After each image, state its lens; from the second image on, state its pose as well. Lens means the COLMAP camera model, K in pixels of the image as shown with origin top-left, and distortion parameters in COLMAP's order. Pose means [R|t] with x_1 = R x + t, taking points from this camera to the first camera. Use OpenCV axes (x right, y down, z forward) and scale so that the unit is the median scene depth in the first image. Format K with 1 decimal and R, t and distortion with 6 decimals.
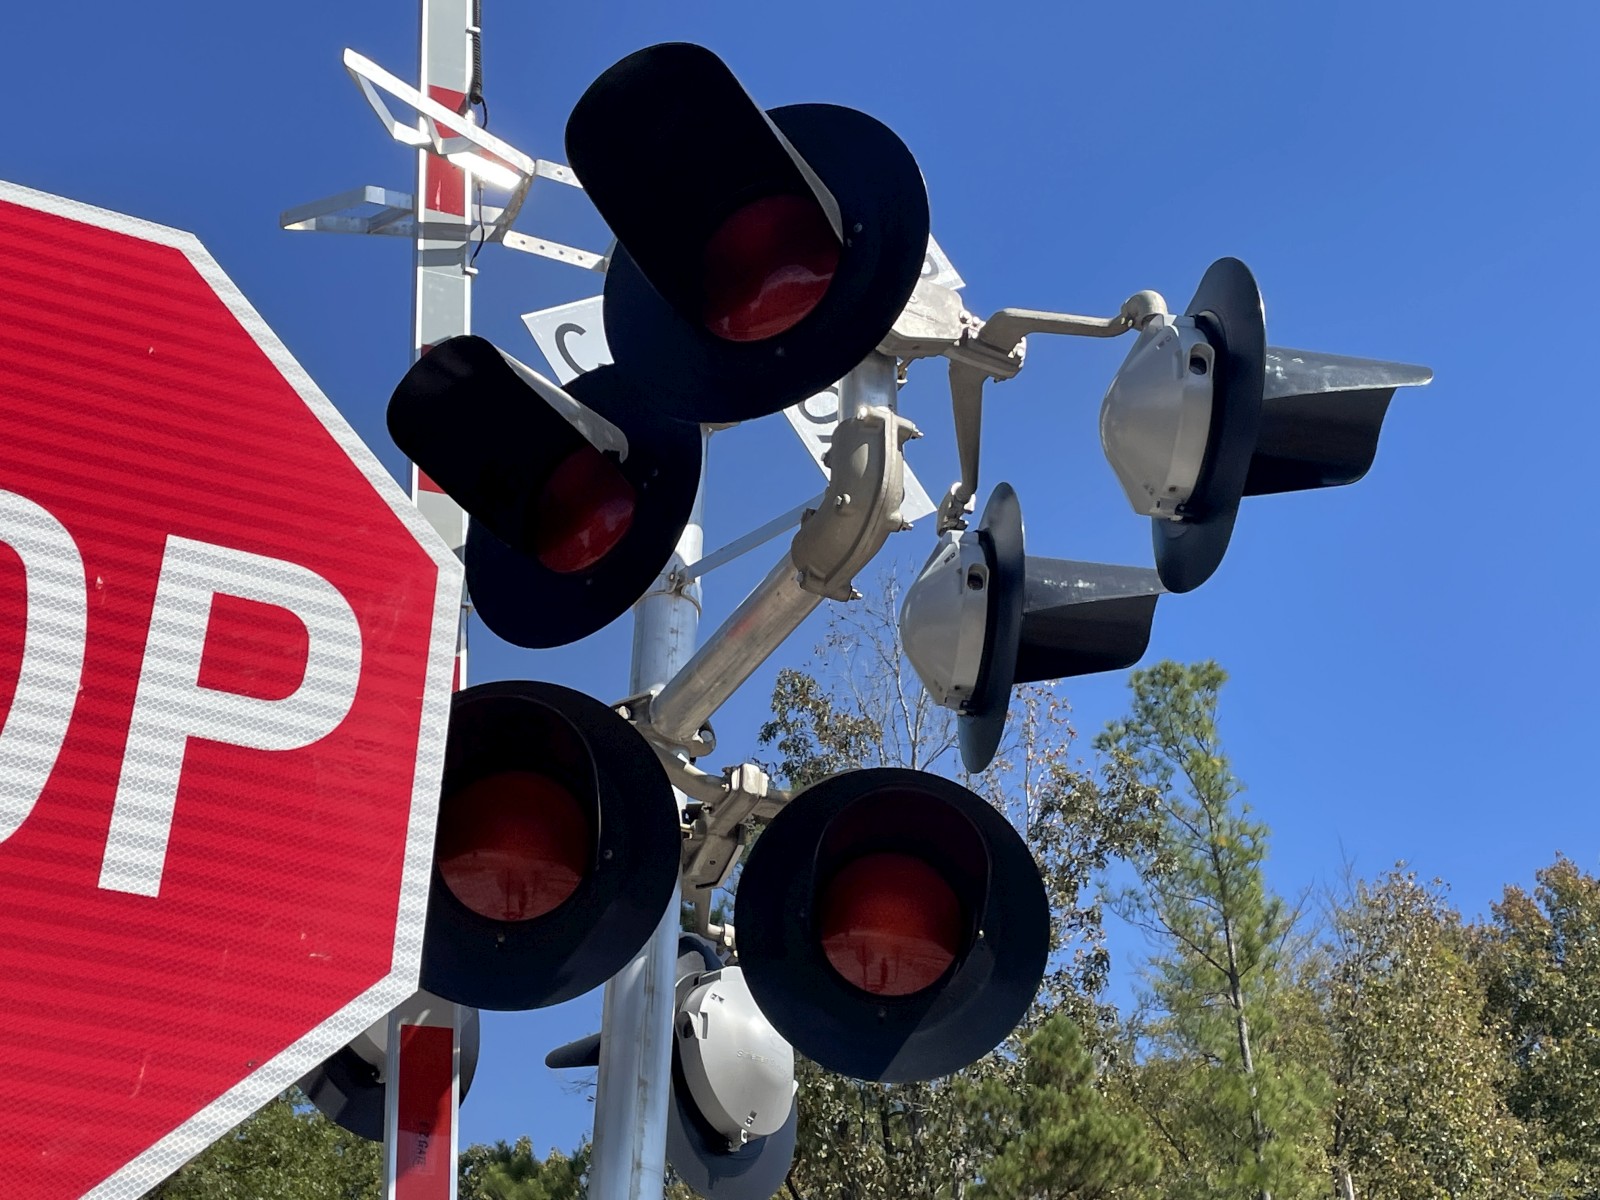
lens RADIAL K [[2170.2, 0, 757.5], [0, 2170.2, 540.7], [0, 0, 1]] dist [0.055692, 0.000000]
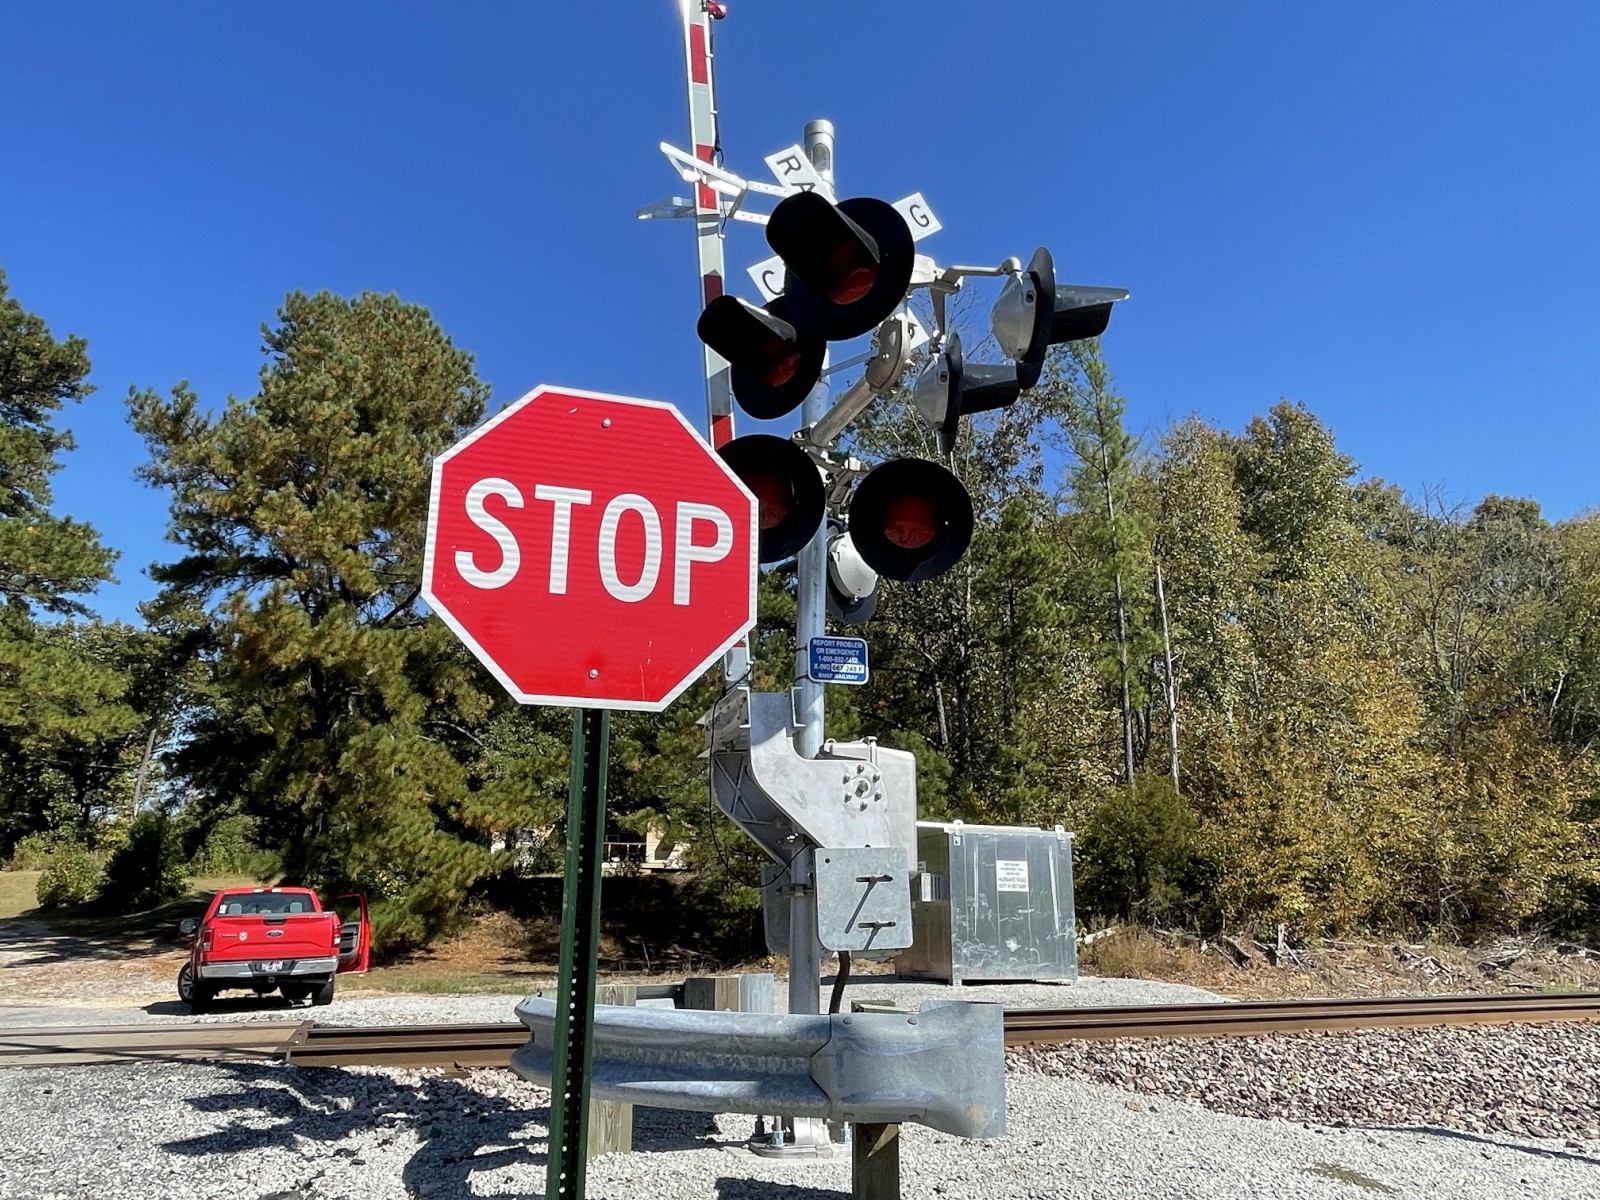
lens RADIAL K [[1131.3, 0, 810.8], [0, 1131.3, 595.9], [0, 0, 1]] dist [-0.006065, -0.003890]
pose [[0.997836, -0.034609, -0.055911, 0.014267], [0.049818, 0.952866, 0.299274, -0.121051], [0.042919, -0.301412, 0.952528, -0.244970]]
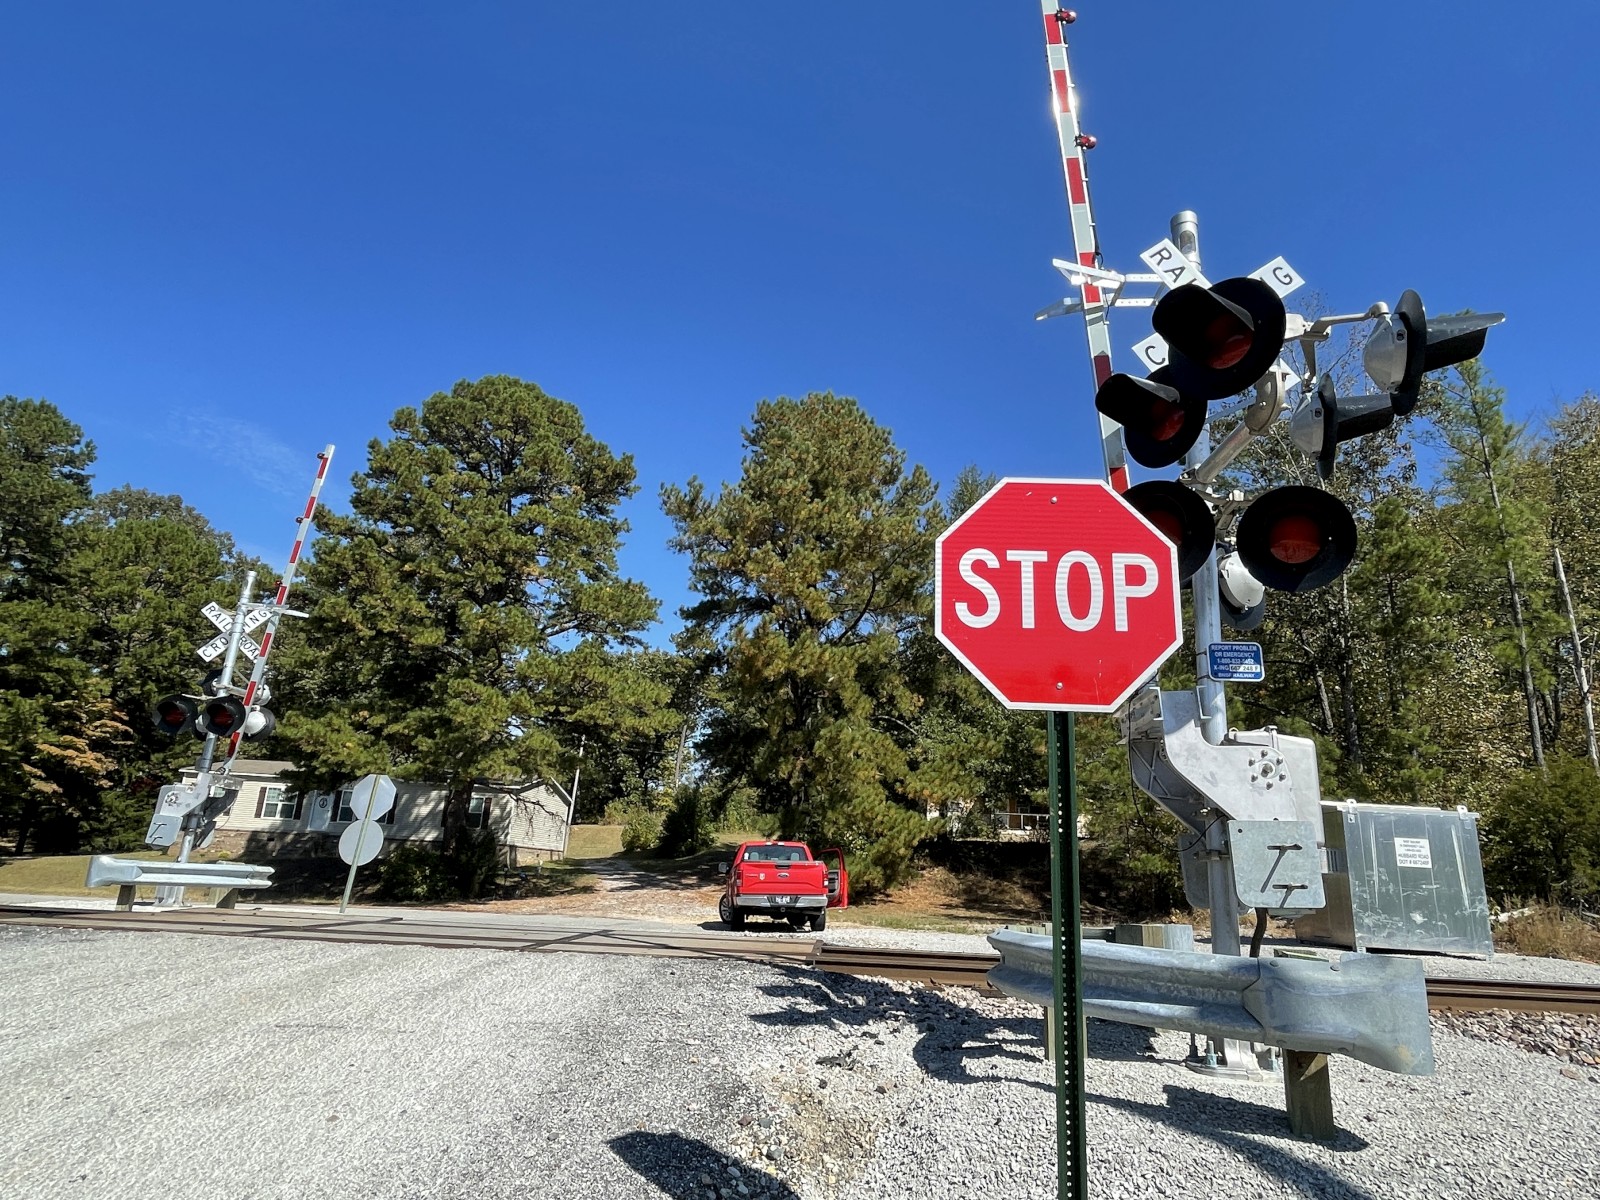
lens RADIAL K [[928.6, 0, 811.2], [0, 928.6, 597.1], [0, 0, 1]] dist [-0.007584, 0.001545]
pose [[0.900823, -0.099650, -0.422597, -0.005017], [0.214860, 0.948090, 0.234439, -0.159413], [0.377298, -0.301987, 0.875471, -0.317035]]
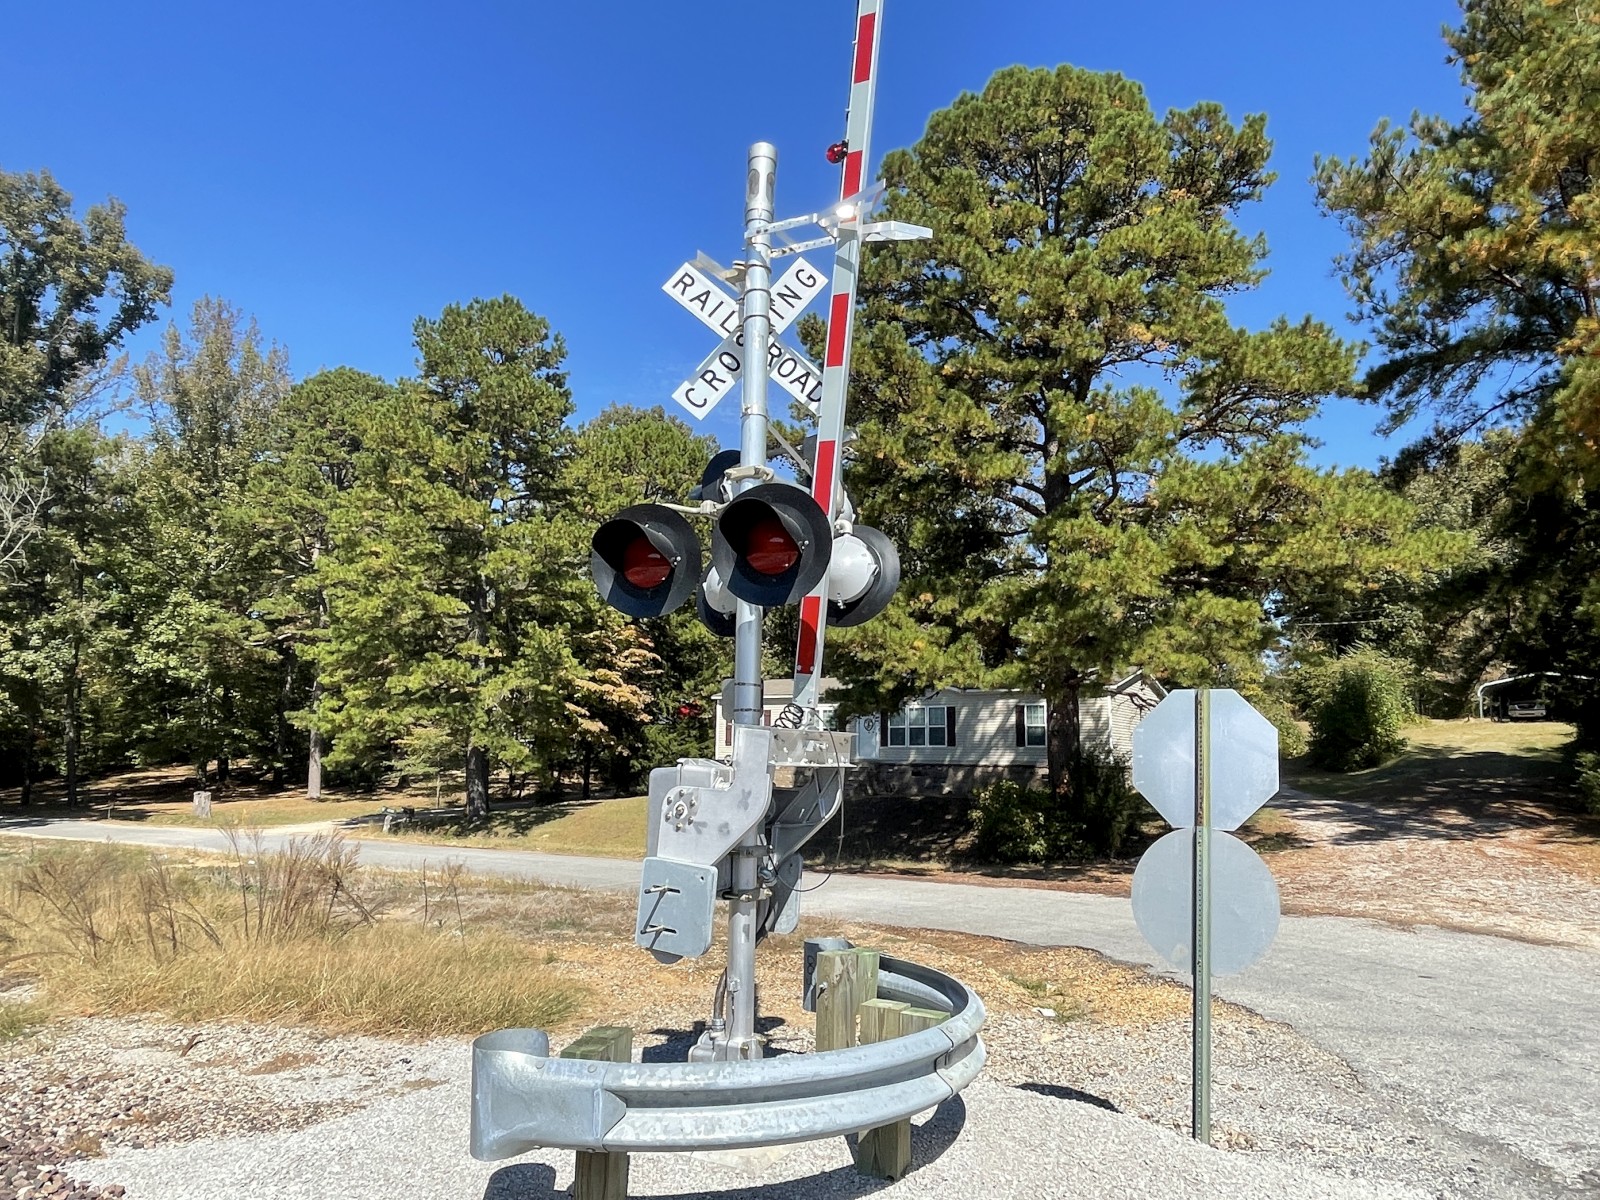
lens RADIAL K [[1024.2, 0, 803.8], [0, 1024.2, 595.3], [0, 0, 1]] dist [-0.004171, -0.000128]
pose [[0.574541, -0.140946, -0.806249, -2.124291], [0.457459, 0.872135, 0.173525, 0.365906], [0.678700, -0.468523, 0.565554, 0.858471]]
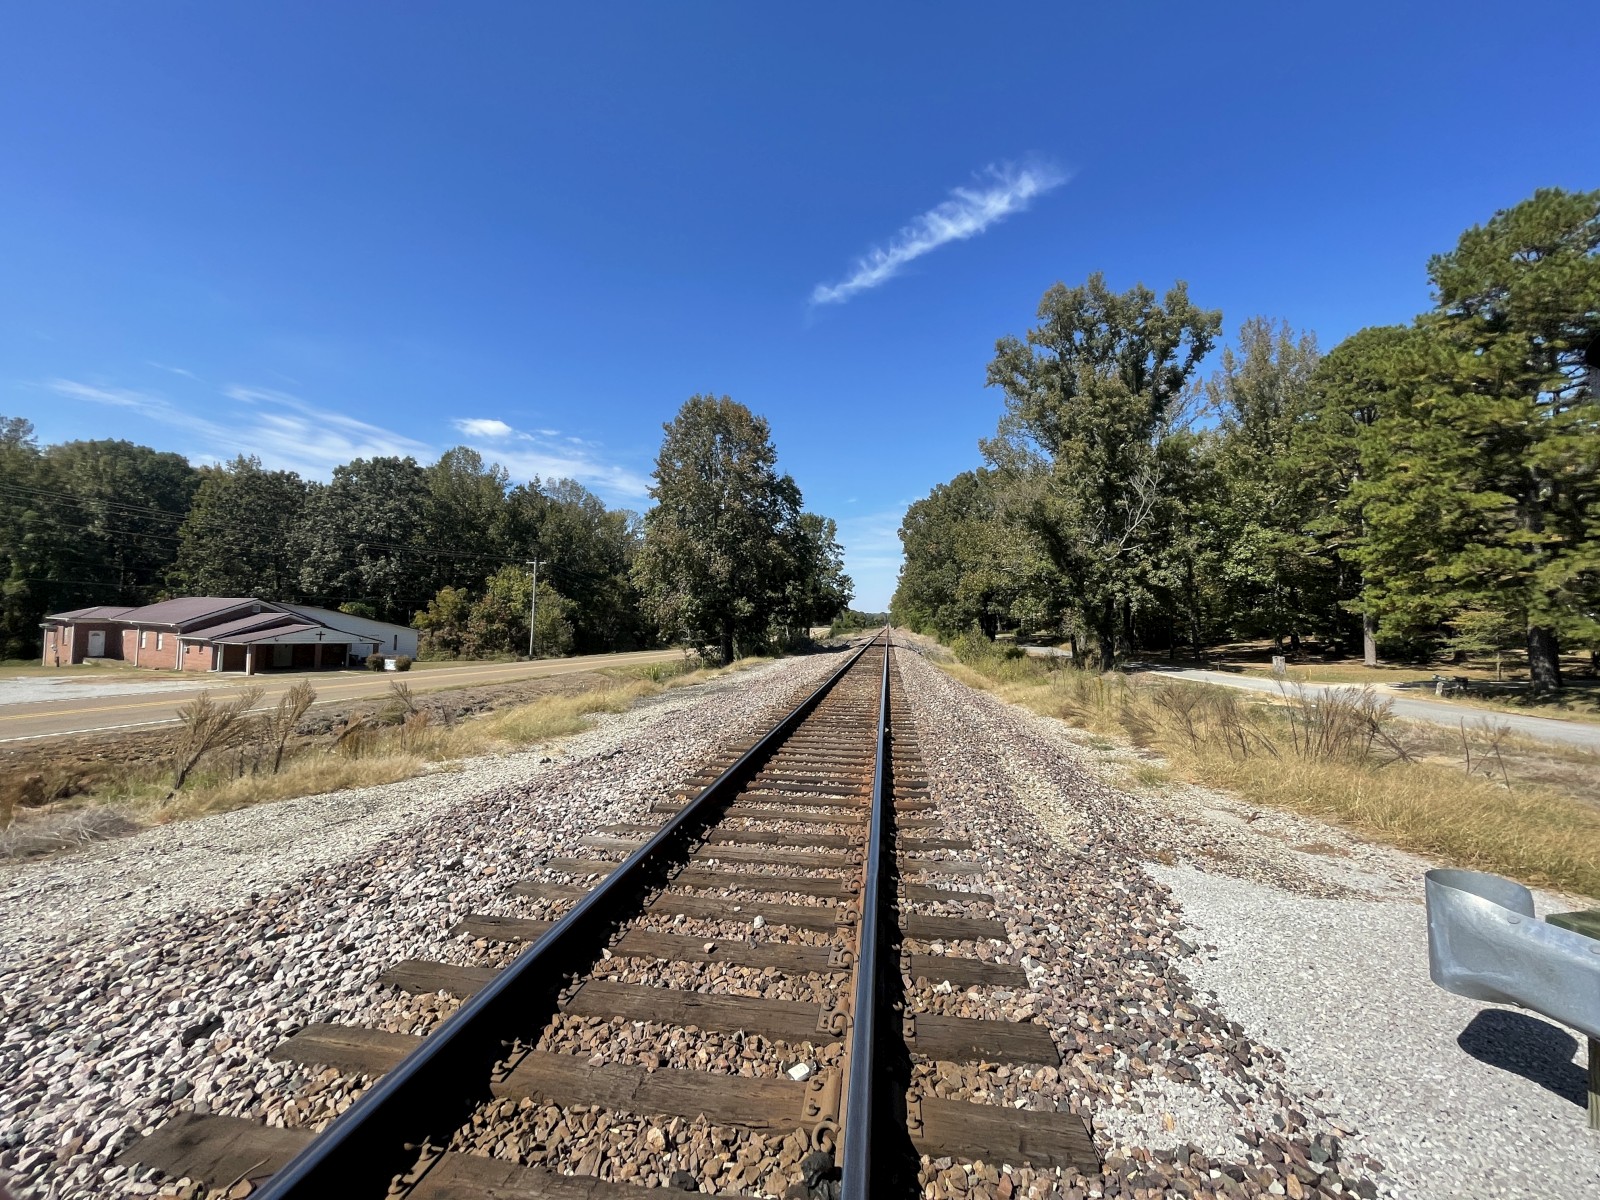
lens RADIAL K [[652.0, 0, 812.3], [0, 652.0, 601.1], [0, 0, 1]] dist [0.004411, -0.000471]
pose [[-0.516248, -0.056958, -0.854543, -2.269820], [0.450450, 0.830570, -0.327487, 0.475705], [0.728411, -0.553993, -0.403123, 0.959136]]
